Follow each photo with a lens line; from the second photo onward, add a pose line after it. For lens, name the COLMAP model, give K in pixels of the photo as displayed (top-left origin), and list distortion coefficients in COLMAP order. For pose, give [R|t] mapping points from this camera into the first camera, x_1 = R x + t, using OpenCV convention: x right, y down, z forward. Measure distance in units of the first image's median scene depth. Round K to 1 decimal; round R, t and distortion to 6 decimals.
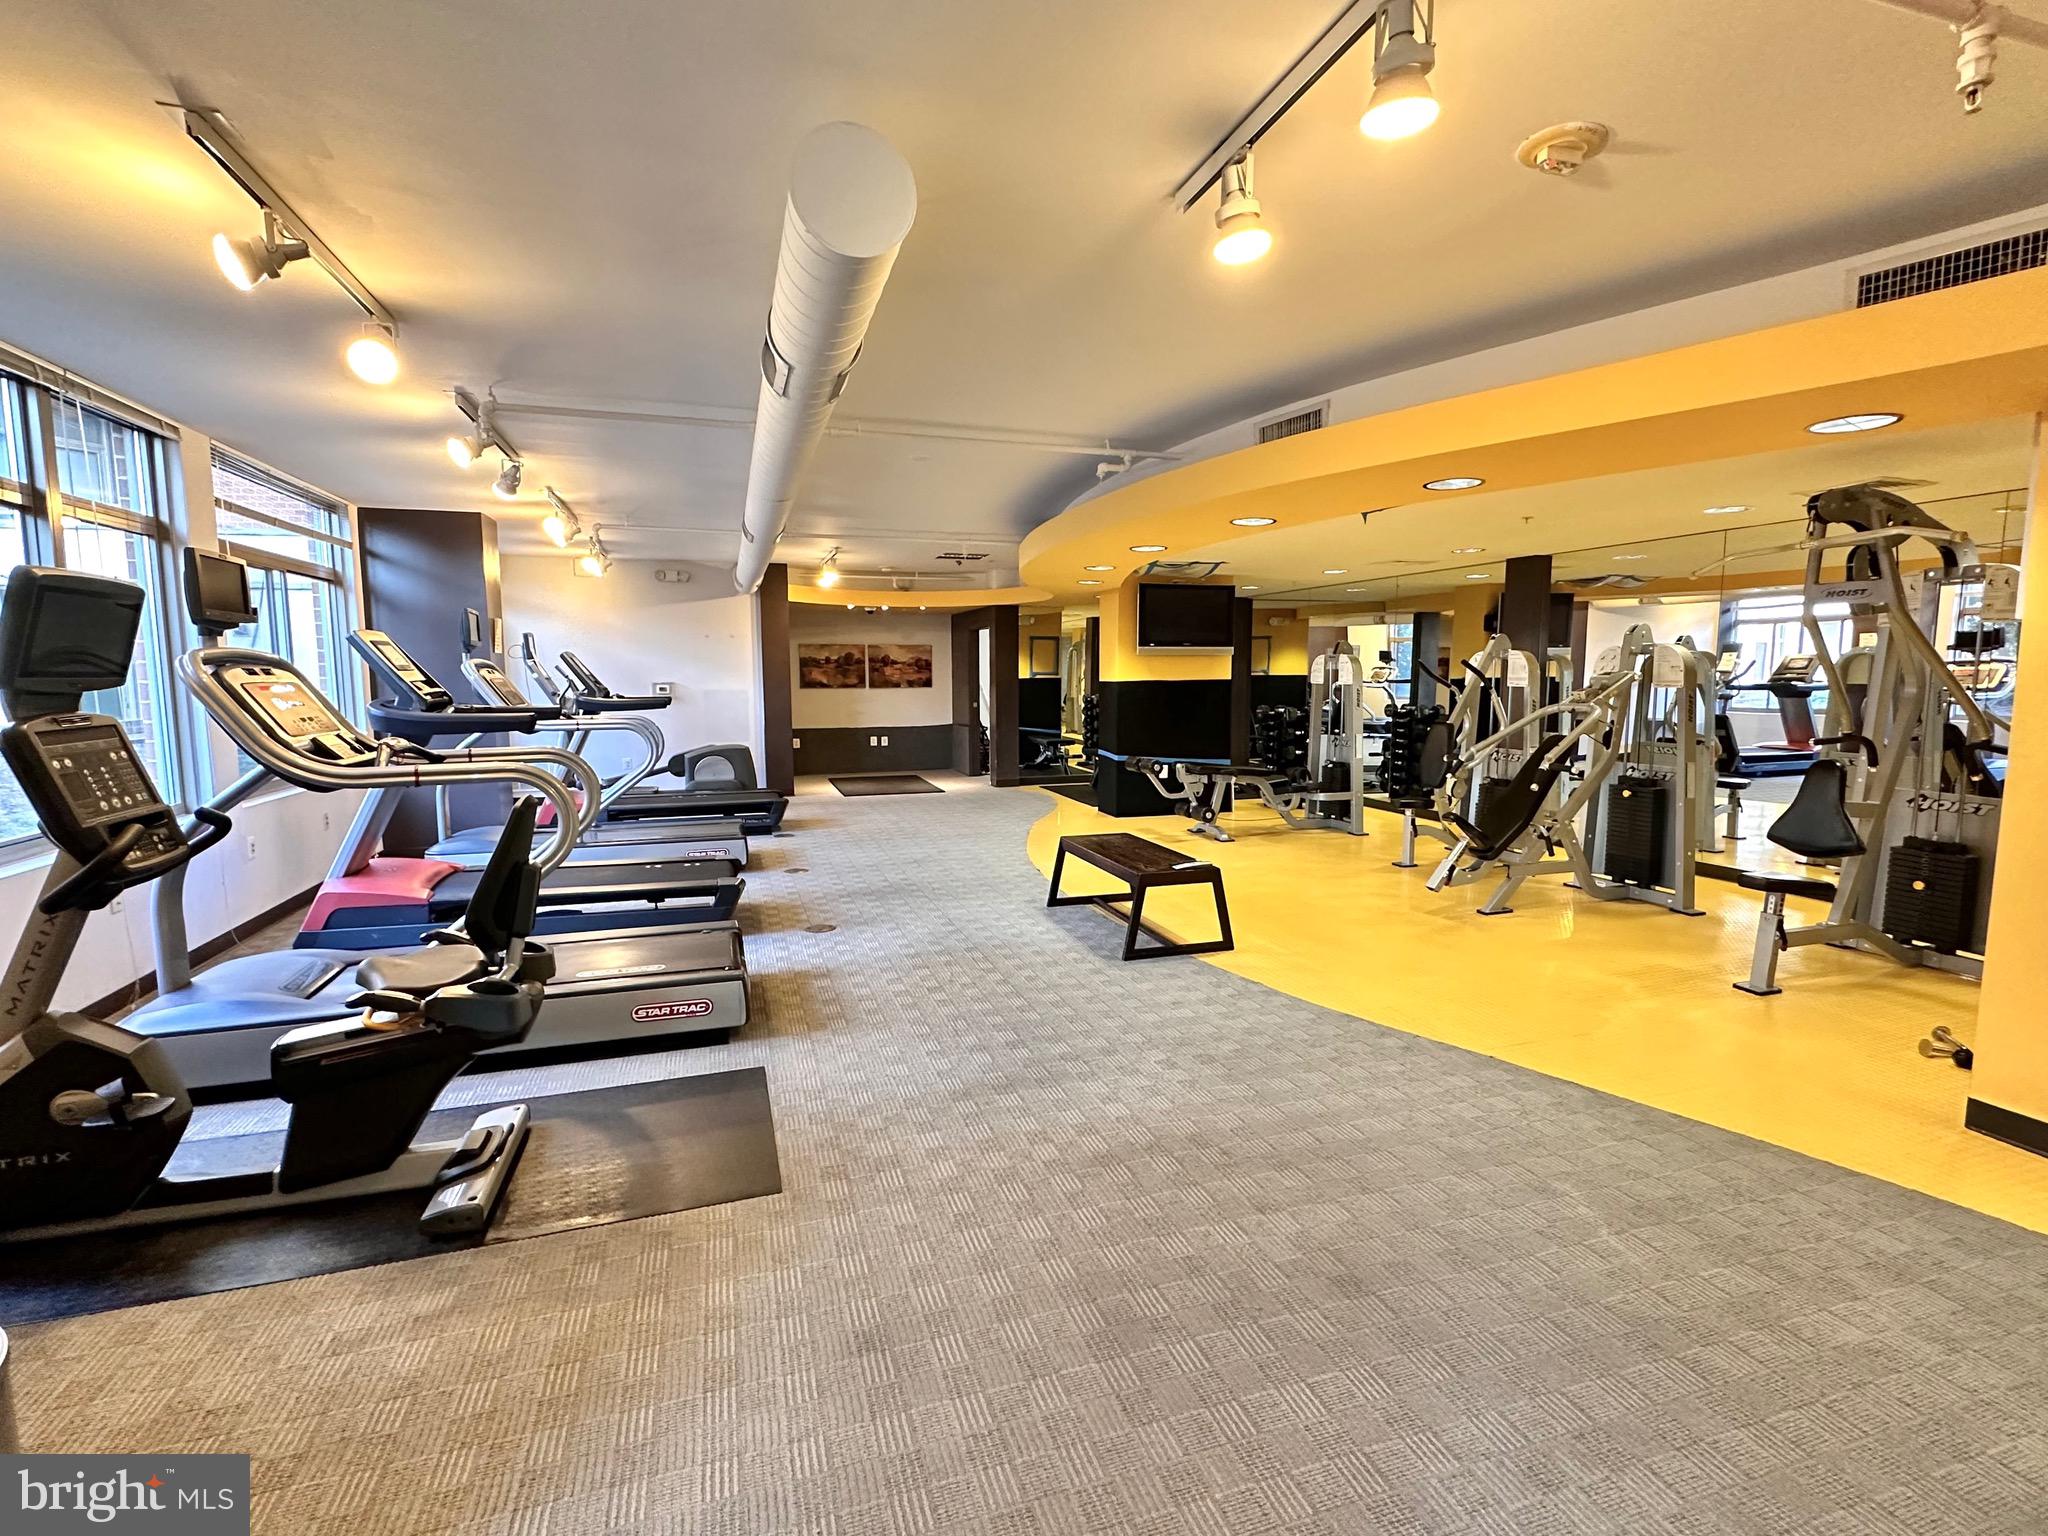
lens RADIAL K [[944.8, 0, 1026.5], [0, 944.8, 768.3], [0, 0, 1]] dist [-0.000365, -0.001823]
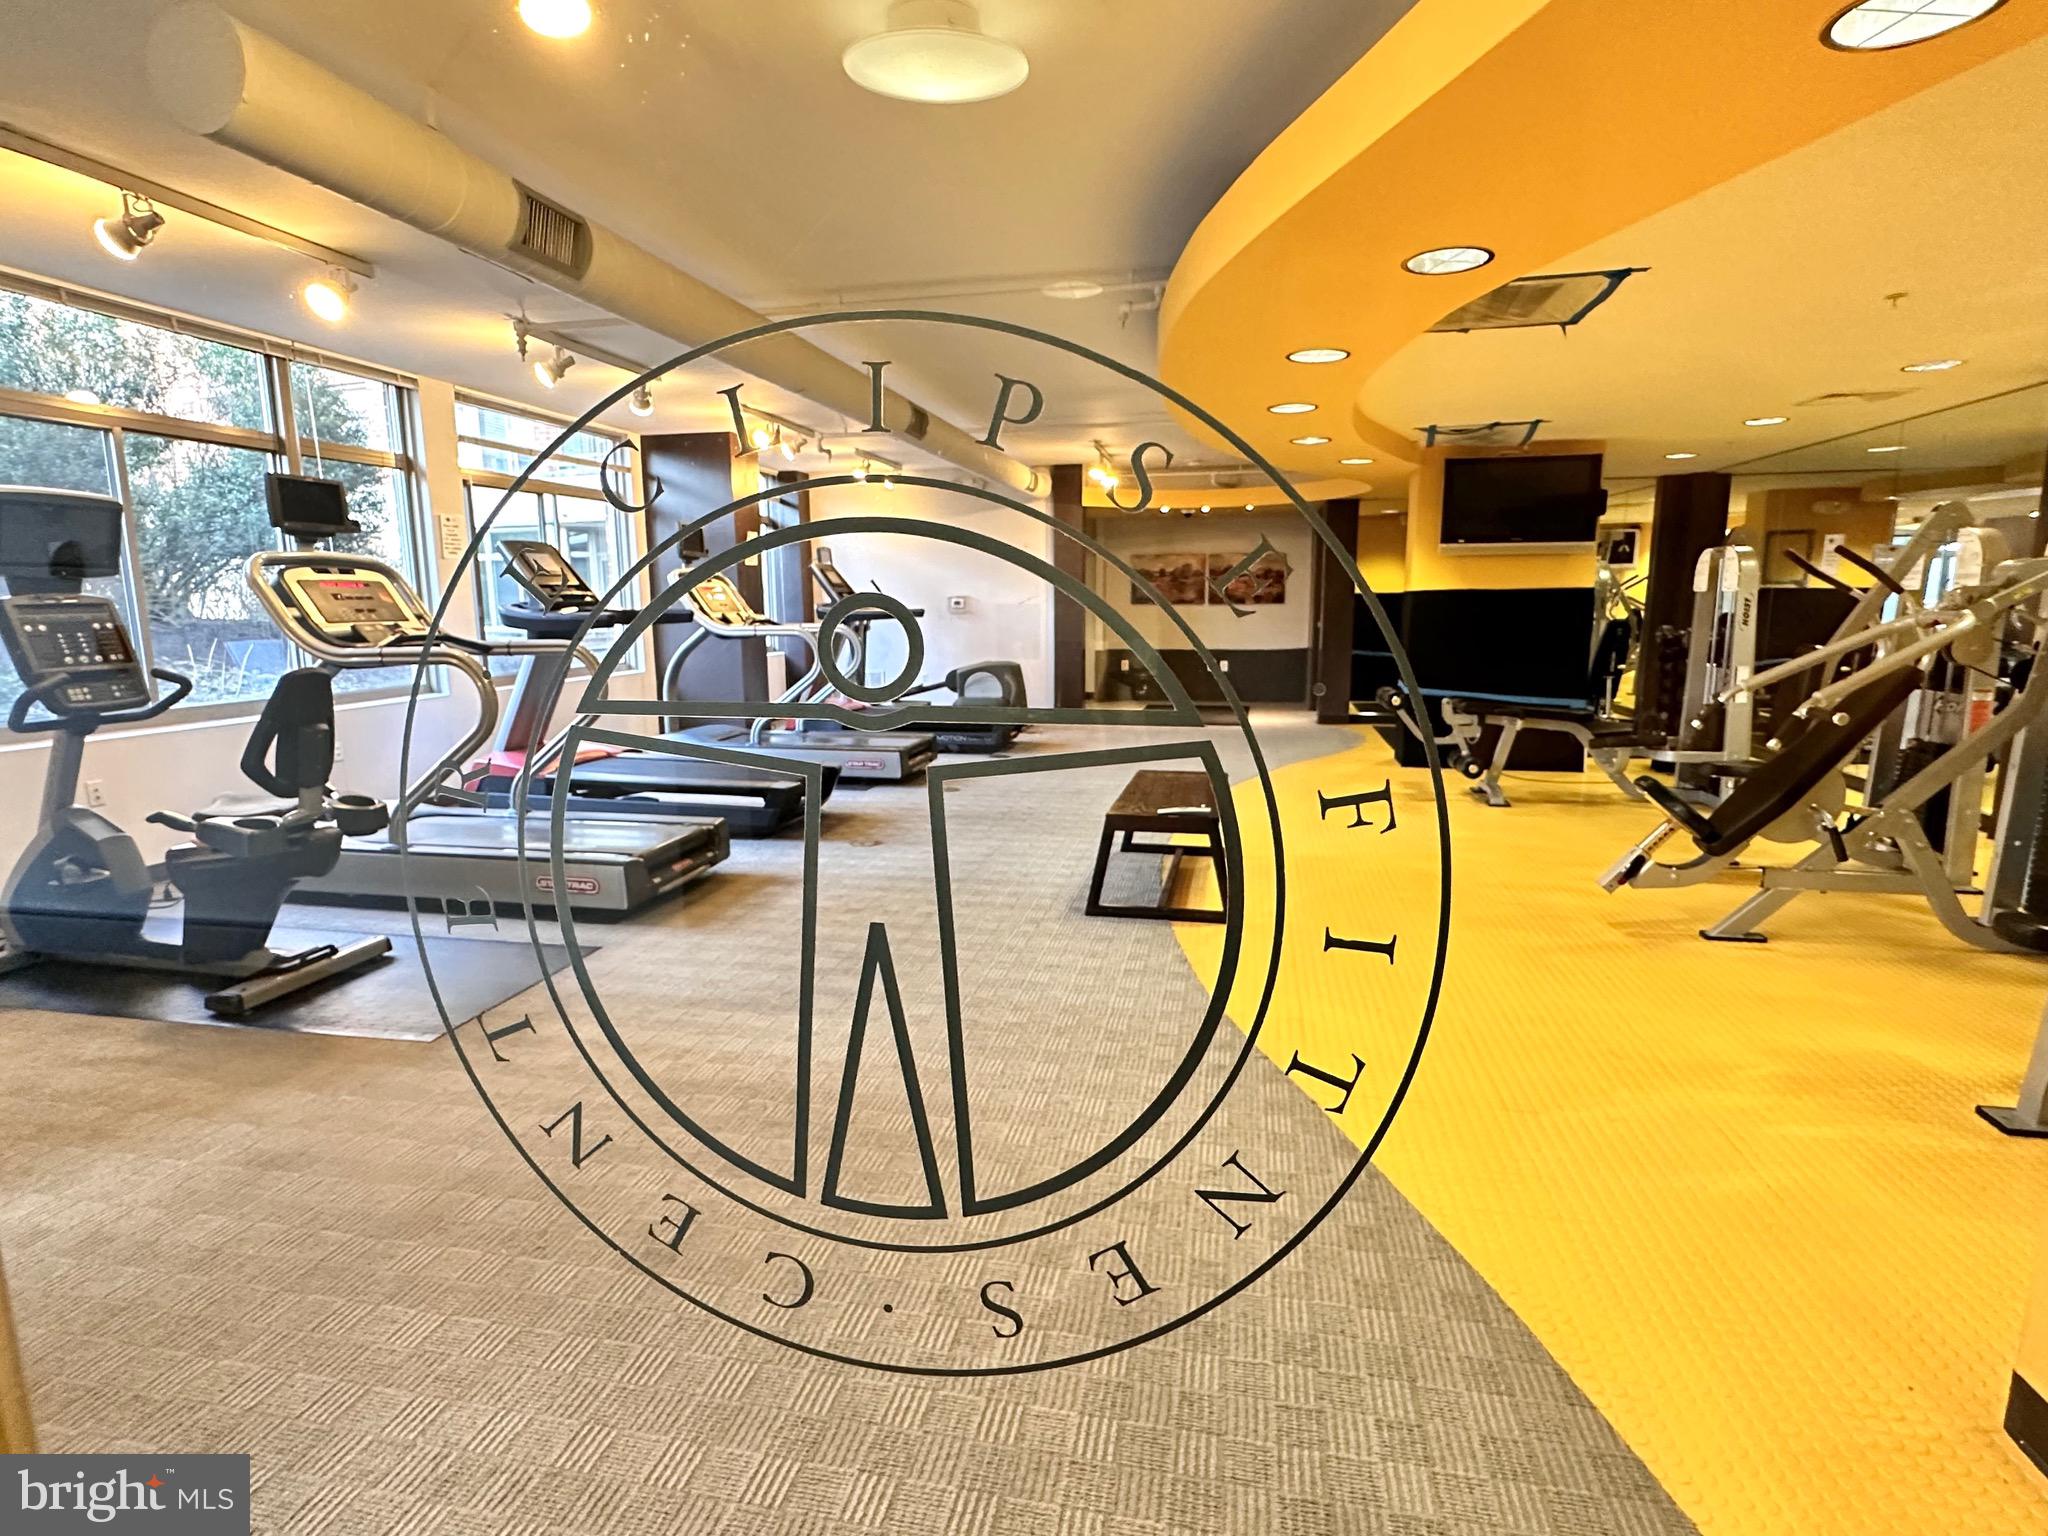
lens RADIAL K [[1059.6, 0, 1018.7], [0, 1059.6, 769.1], [0, 0, 1]] dist [-0.002365, 0.004032]
pose [[0.865537, 0.077566, -0.494802, 0.489697], [-0.047300, 0.996179, 0.073422, 0.009012], [0.498607, -0.040145, 0.865898, 0.161796]]
